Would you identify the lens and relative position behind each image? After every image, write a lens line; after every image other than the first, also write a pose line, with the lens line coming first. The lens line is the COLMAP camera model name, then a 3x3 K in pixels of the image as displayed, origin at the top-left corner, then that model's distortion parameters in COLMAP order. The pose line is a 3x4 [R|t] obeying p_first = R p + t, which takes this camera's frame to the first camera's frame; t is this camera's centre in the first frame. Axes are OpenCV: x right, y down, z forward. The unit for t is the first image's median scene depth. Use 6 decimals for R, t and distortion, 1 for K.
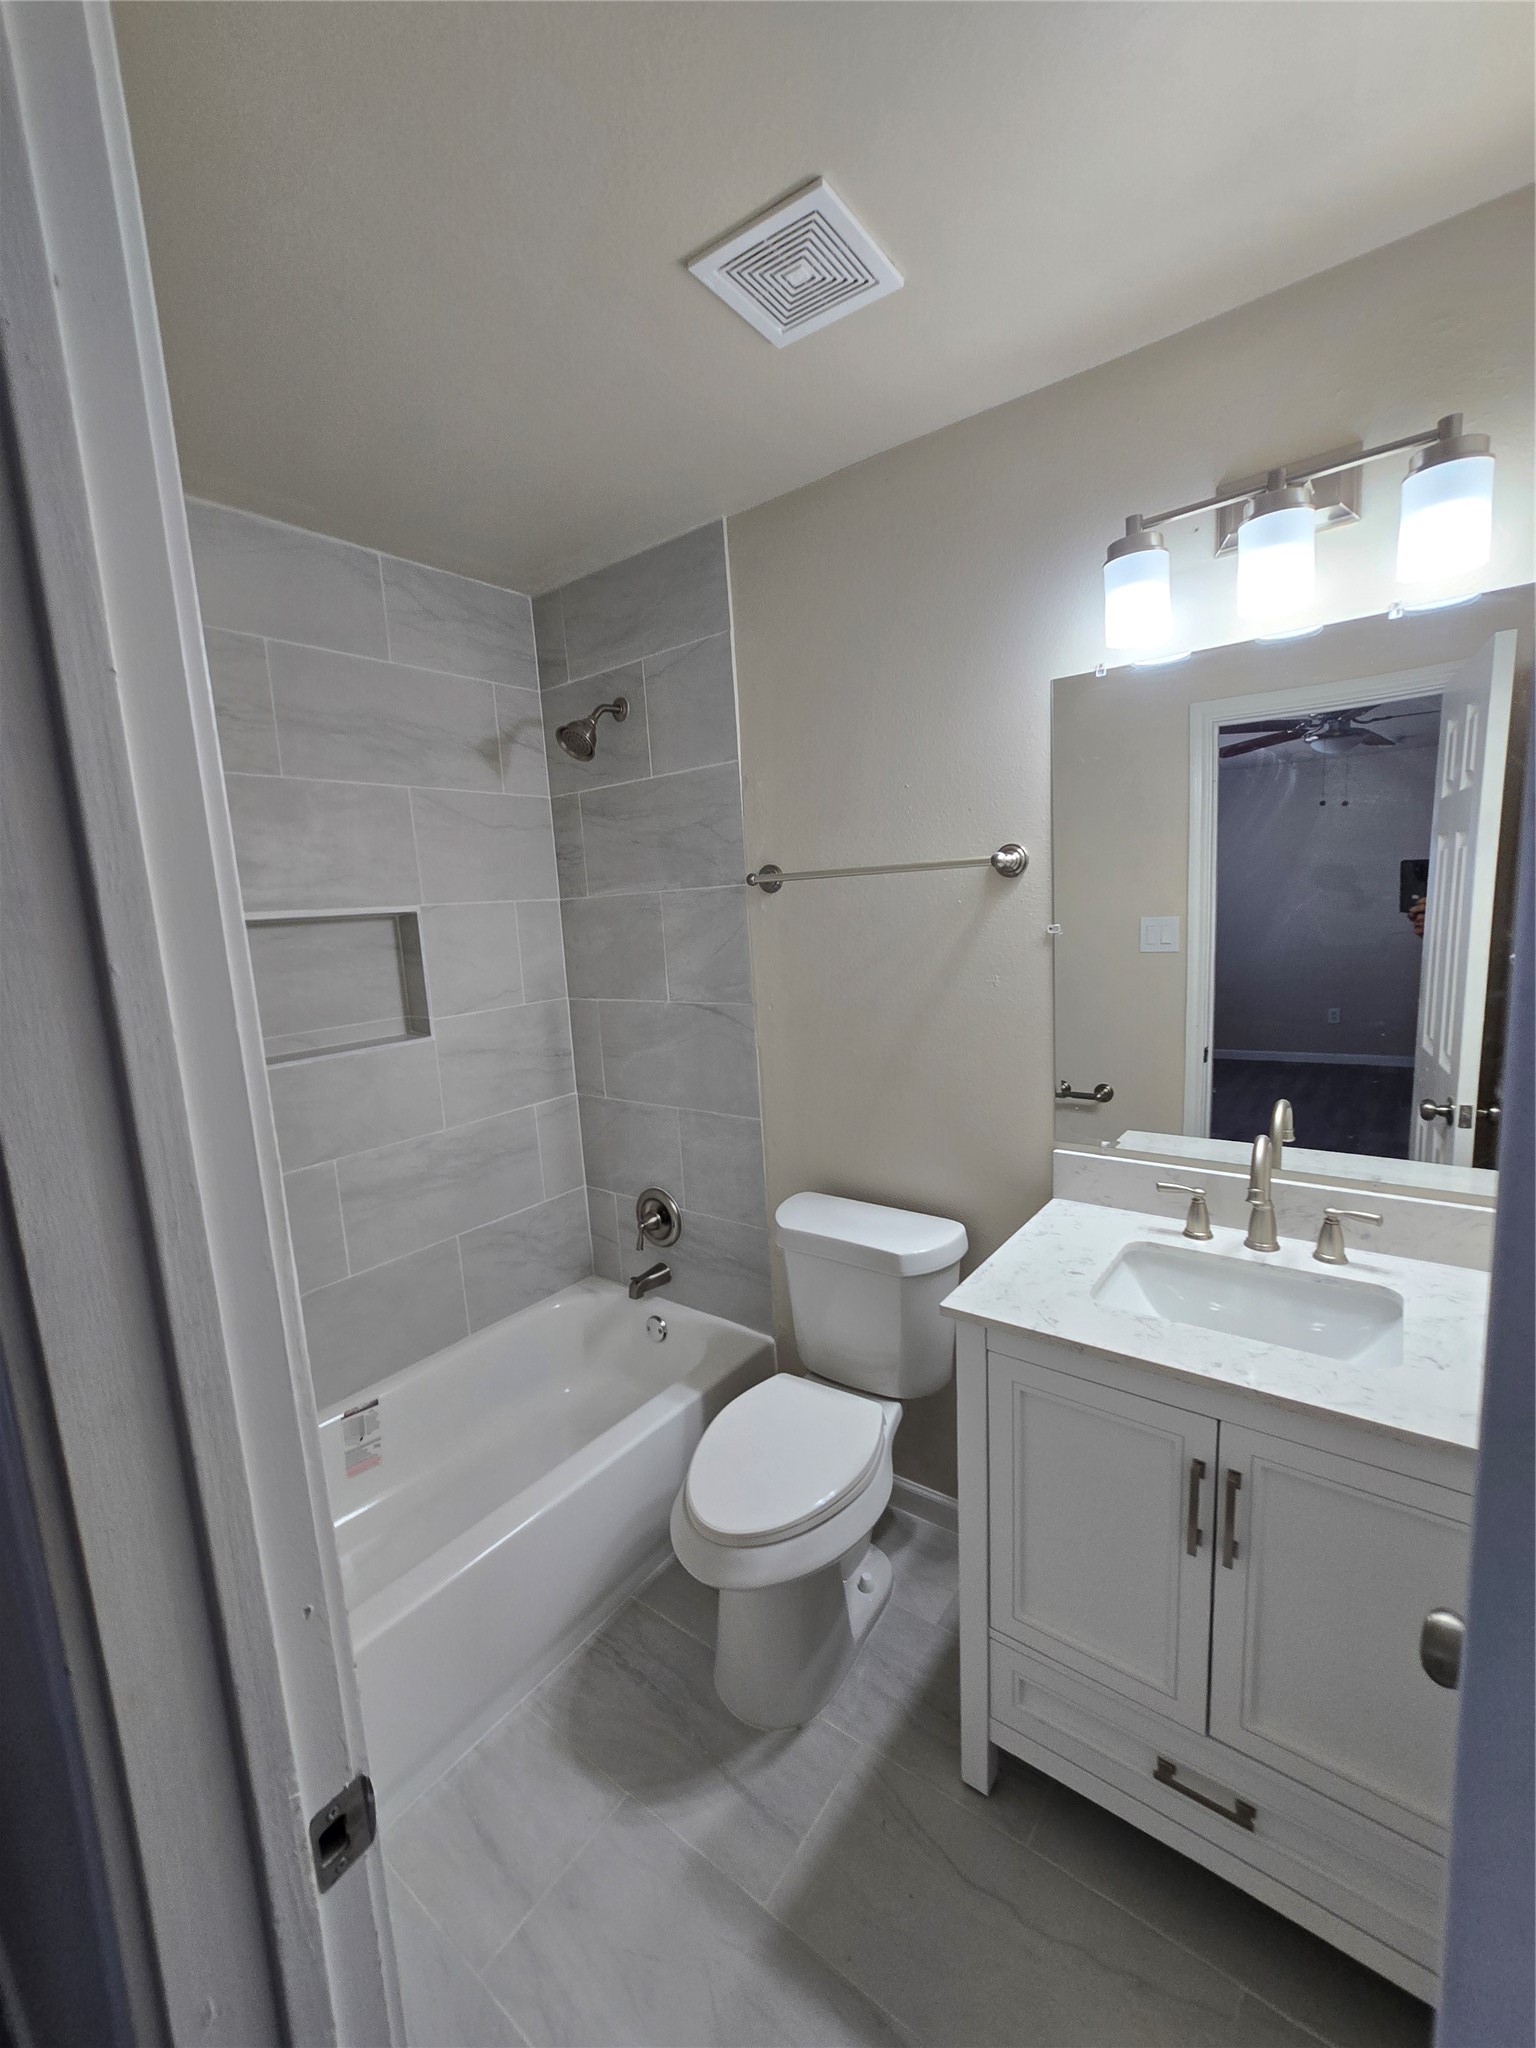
lens RADIAL K [[837.8, 0, 755.6], [0, 837.8, 1029.8], [0, 0, 1]] dist [-0.000608, 0.000224]
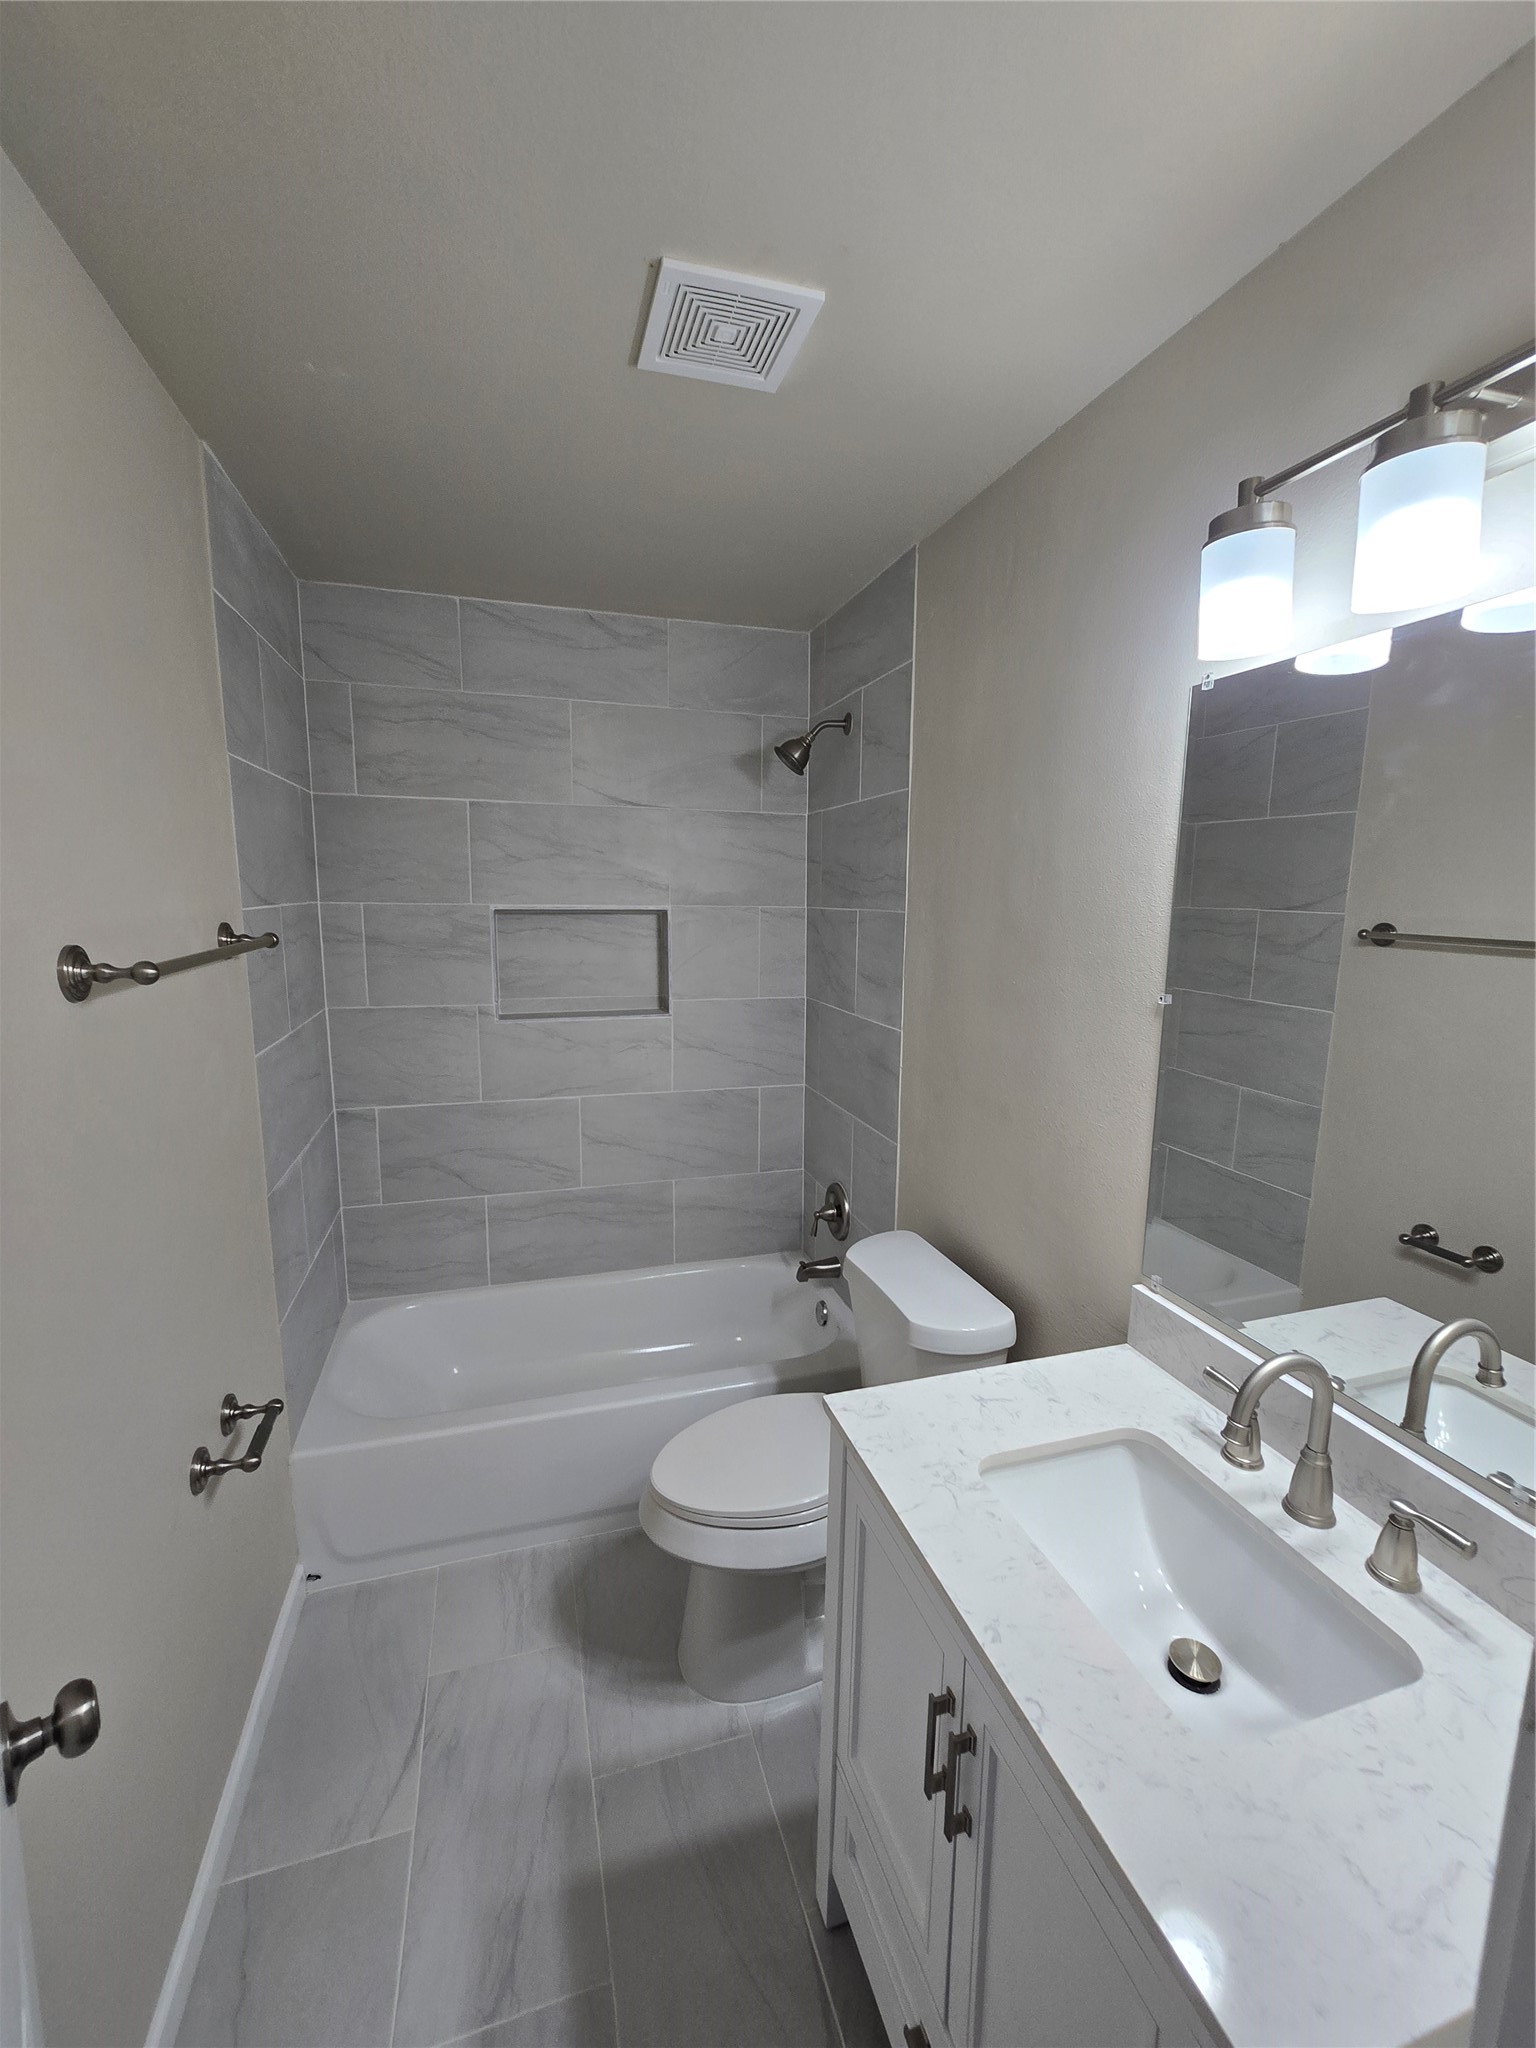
lens RADIAL K [[823.3, 0, 762.4], [0, 823.3, 1061.3], [0, 0, 1]] dist [-0.020050, 0.000074]
pose [[0.793131, 0.207781, -0.572512, 0.524669], [-0.174114, 0.978130, 0.113783, -0.108417], [0.583633, 0.009437, 0.811963, 0.157779]]
